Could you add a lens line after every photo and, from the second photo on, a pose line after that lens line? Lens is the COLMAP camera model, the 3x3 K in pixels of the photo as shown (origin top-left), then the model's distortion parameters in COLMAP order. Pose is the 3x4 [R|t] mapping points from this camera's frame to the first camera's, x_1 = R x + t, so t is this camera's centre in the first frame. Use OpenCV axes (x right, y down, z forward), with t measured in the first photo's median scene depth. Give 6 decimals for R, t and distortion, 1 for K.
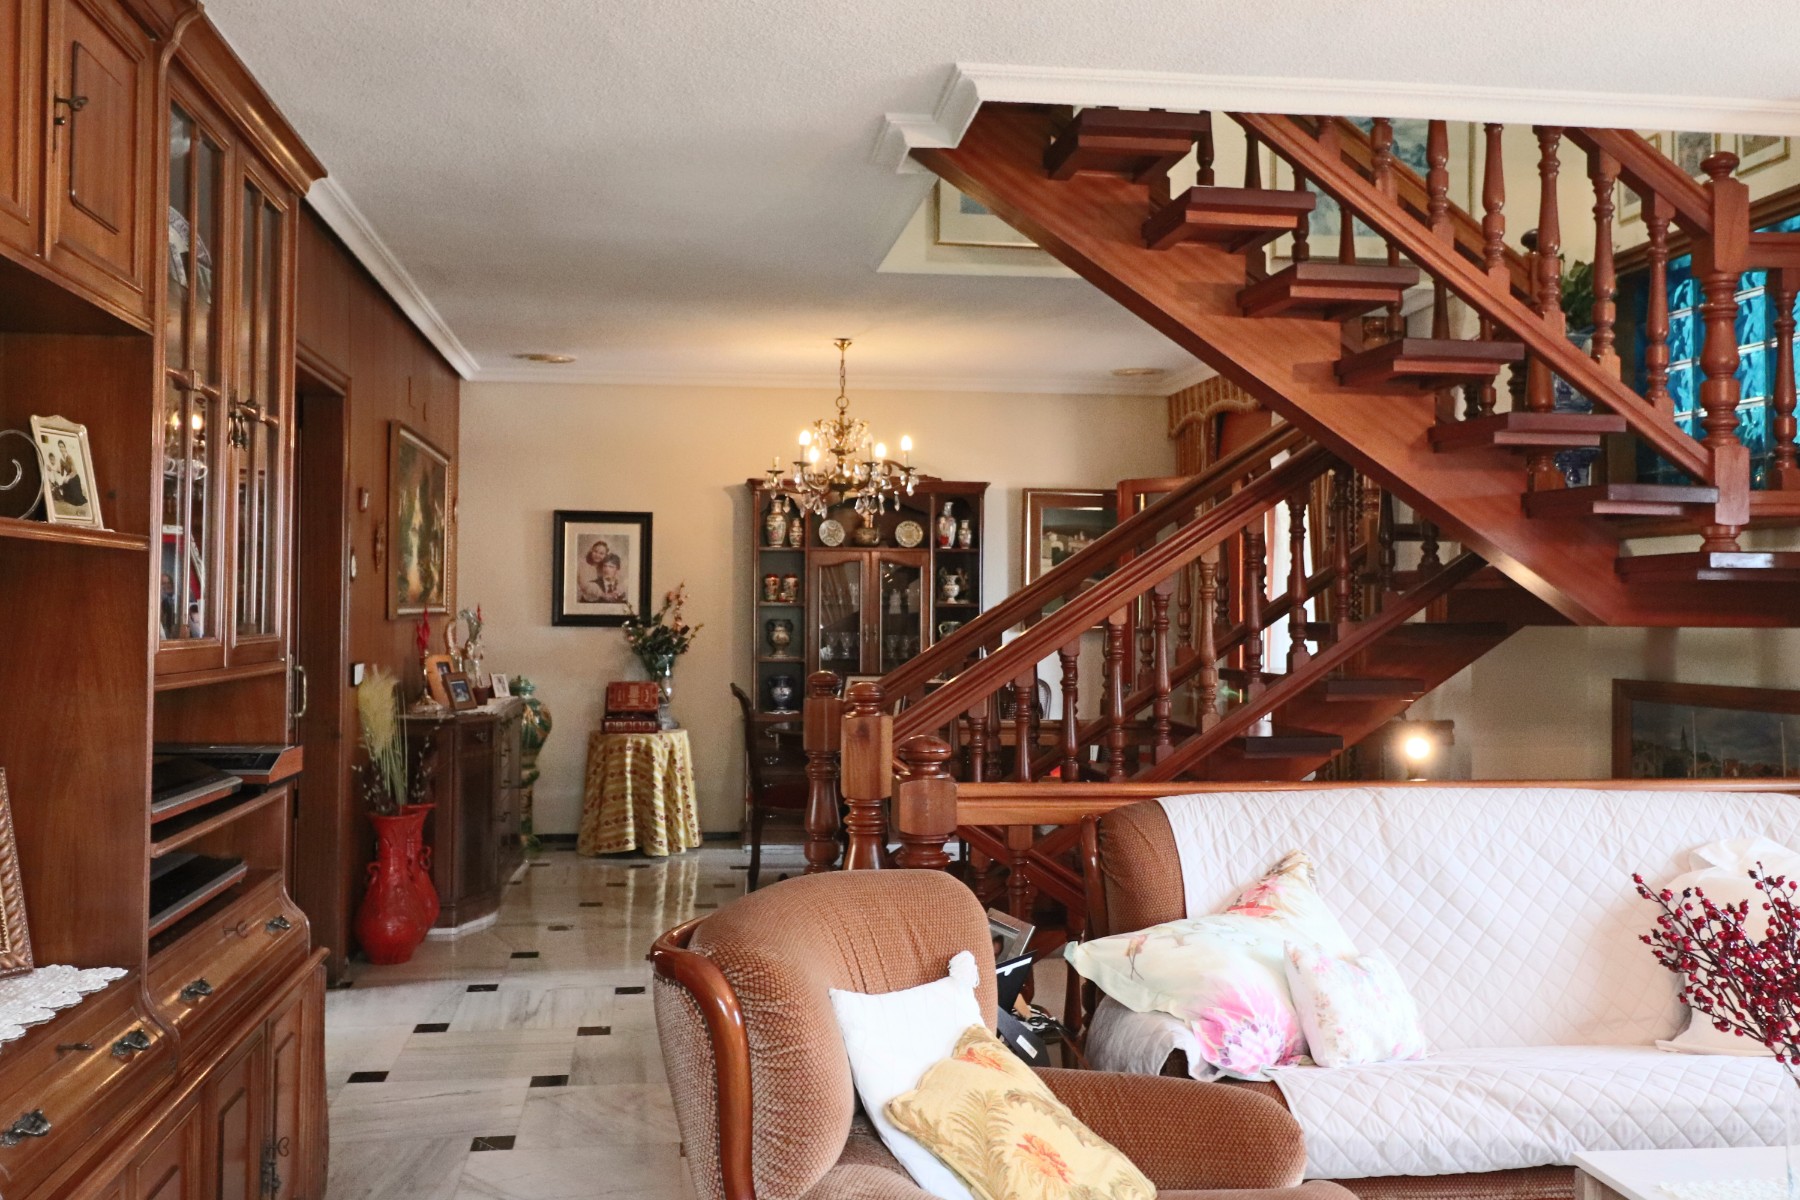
lens RADIAL K [[1568.2, 0, 892.6], [0, 1568.2, 595.5], [0, 0, 1]] dist [0.018070, -0.014471]
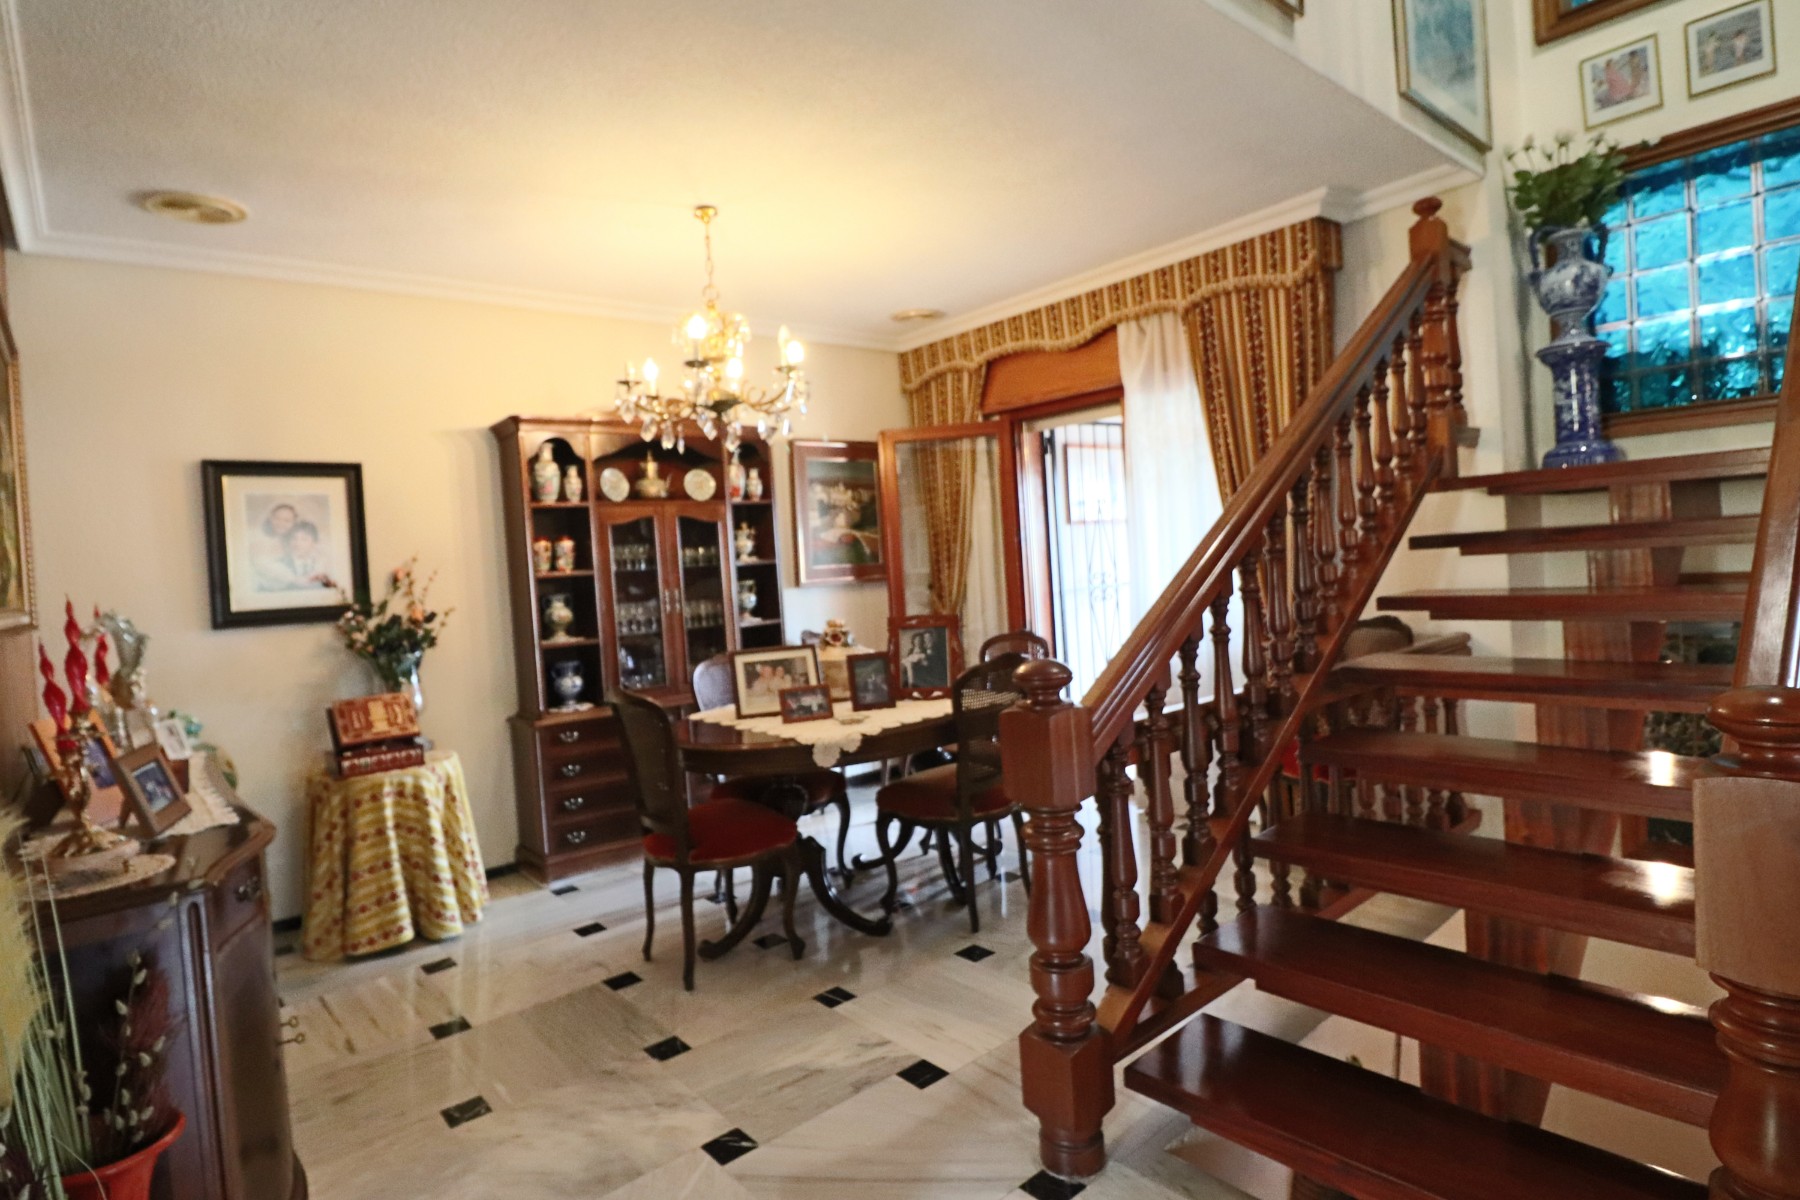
lens RADIAL K [[921.6, 0, 877.2], [0, 921.6, 582.2], [0, 0, 1]] dist [-0.005159, -0.009536]
pose [[0.848469, -0.072807, 0.524213, -0.181116], [0.064827, 0.997331, 0.033592, 0.004324], [-0.525260, 0.005481, 0.850924, 0.514636]]
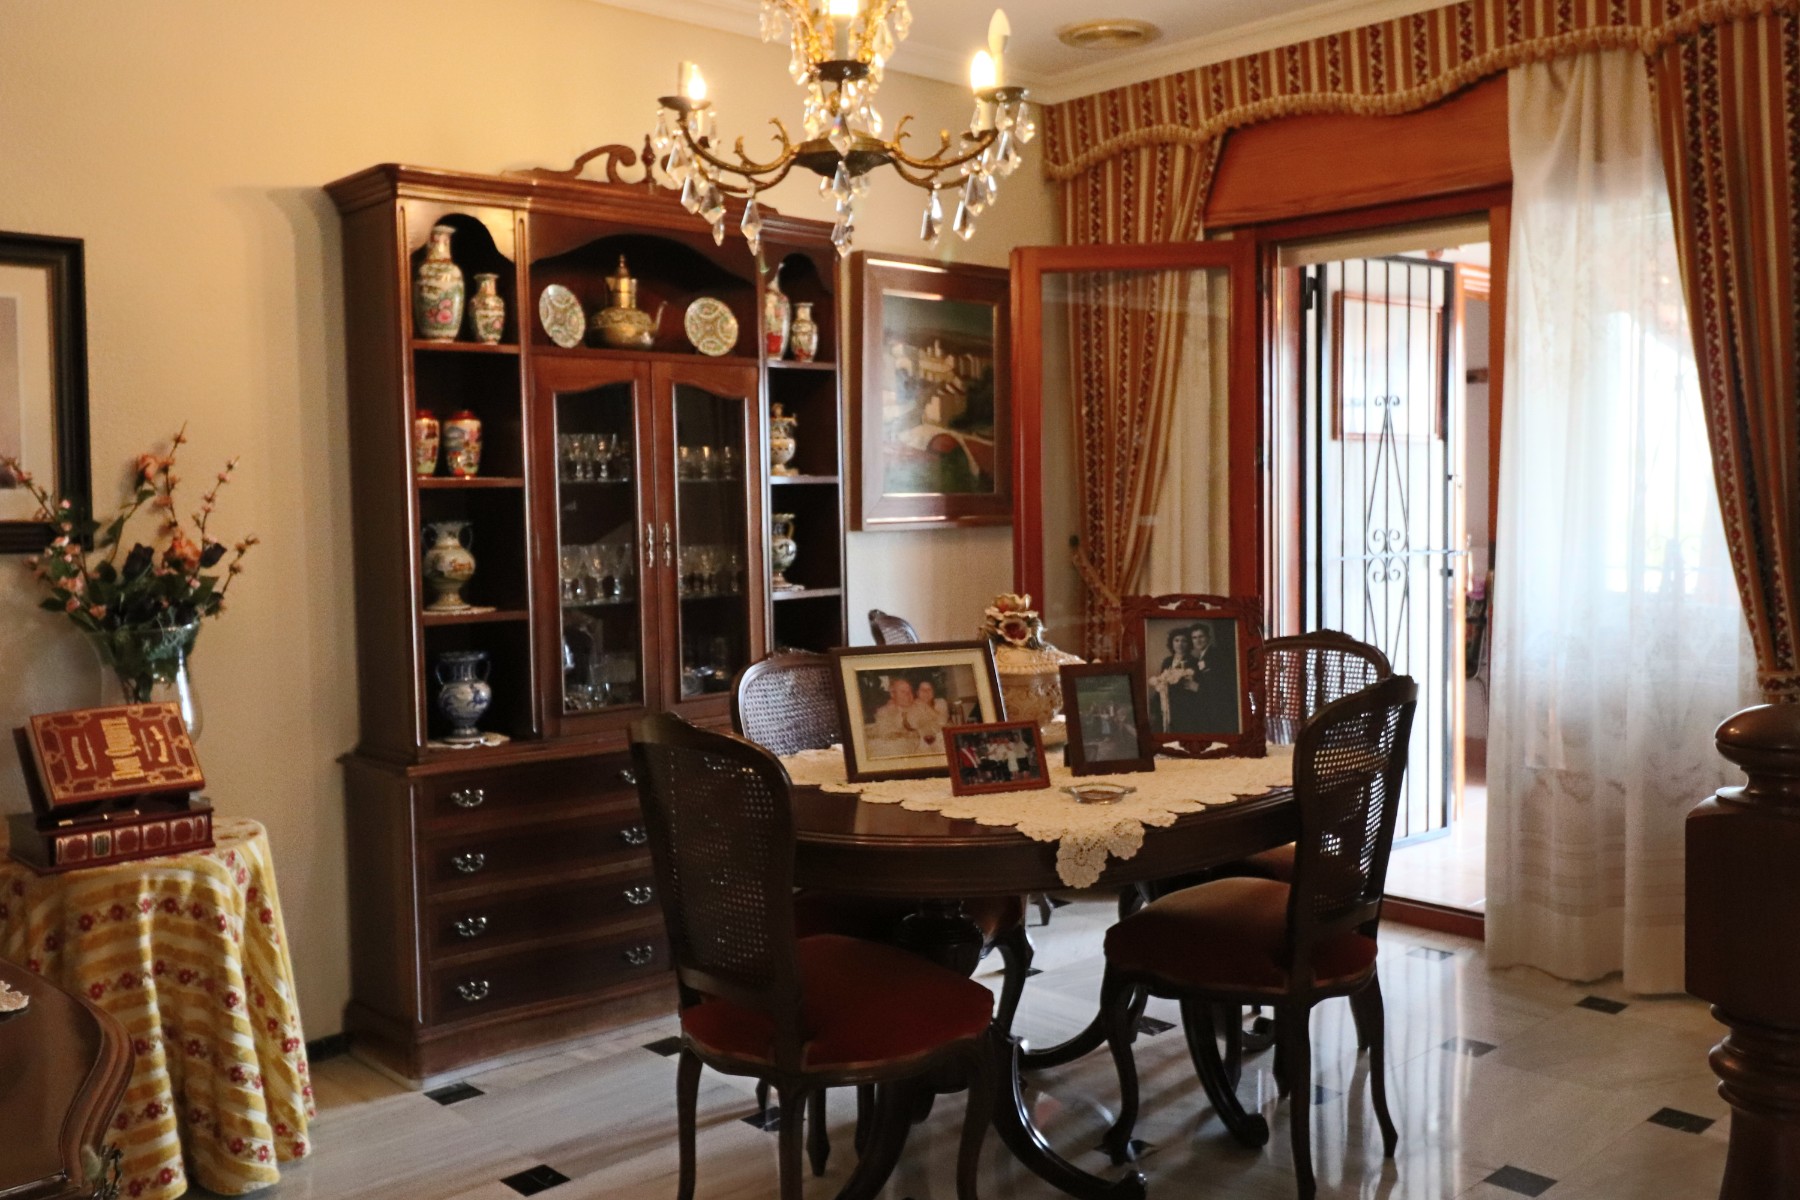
lens RADIAL K [[1568.2, 0, 879.7], [0, 1568.2, 578.6], [0, 0, 1]] dist [0.018070, -0.014471]
pose [[0.818024, -0.050213, 0.572988, -0.219288], [0.014959, 0.997702, 0.066076, 0.005022], [-0.574989, -0.045480, 0.816896, 0.597156]]
